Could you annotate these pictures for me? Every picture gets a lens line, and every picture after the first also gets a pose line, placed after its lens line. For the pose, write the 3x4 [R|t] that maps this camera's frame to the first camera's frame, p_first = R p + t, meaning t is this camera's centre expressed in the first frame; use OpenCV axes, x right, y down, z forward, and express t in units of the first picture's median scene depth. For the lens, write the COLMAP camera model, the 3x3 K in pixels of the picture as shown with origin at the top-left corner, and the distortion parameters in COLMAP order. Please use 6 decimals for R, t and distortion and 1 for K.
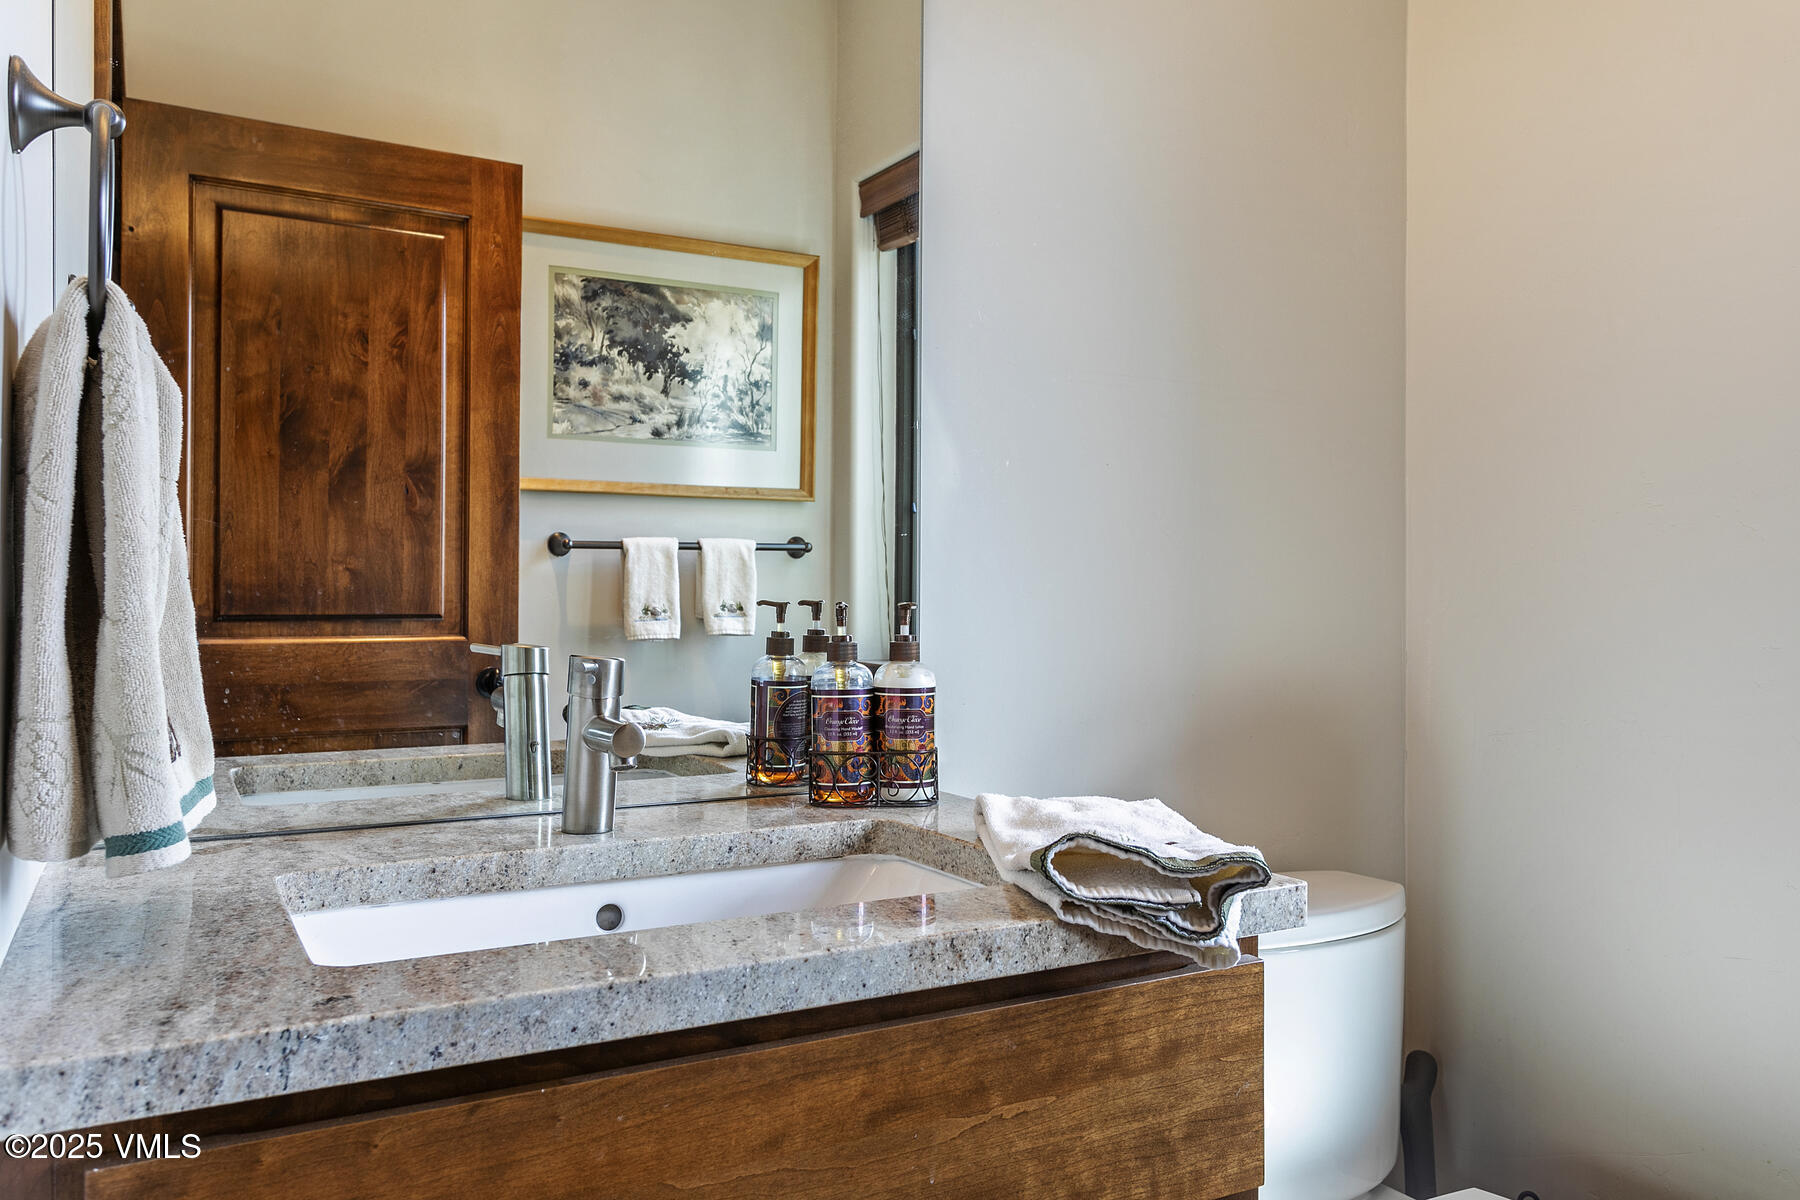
lens RADIAL K [[1334.4, 0, 898.2], [0, 1334.4, 605.6], [0, 0, 1]] dist [-0.004608, 0.008439]
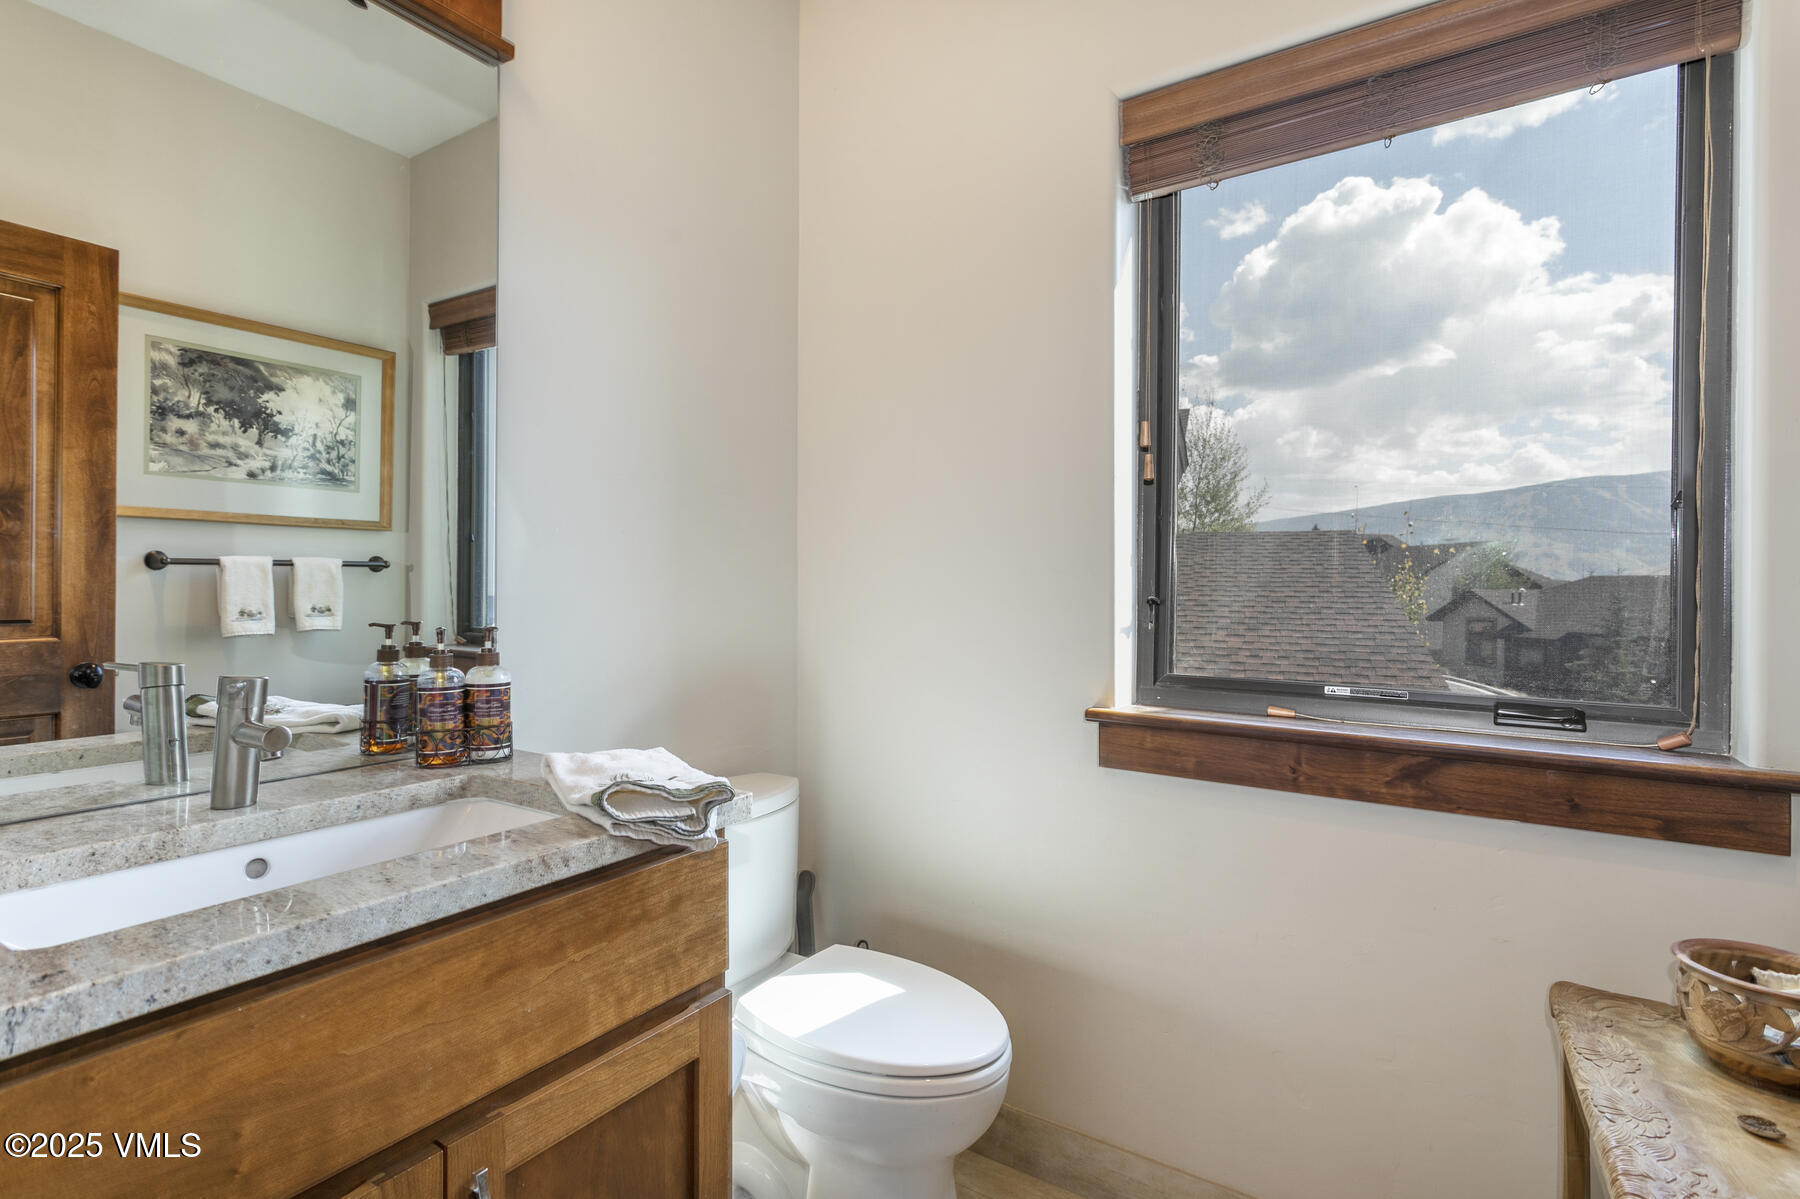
lens RADIAL K [[867.5, 0, 891.6], [0, 867.5, 586.5], [0, 0, 1]] dist [0.005448, -0.001480]
pose [[0.886070, 0.002517, 0.463545, -0.047905], [-0.002724, 0.999996, -0.000223, -0.049635], [-0.463544, -0.001065, 0.886073, -0.079134]]
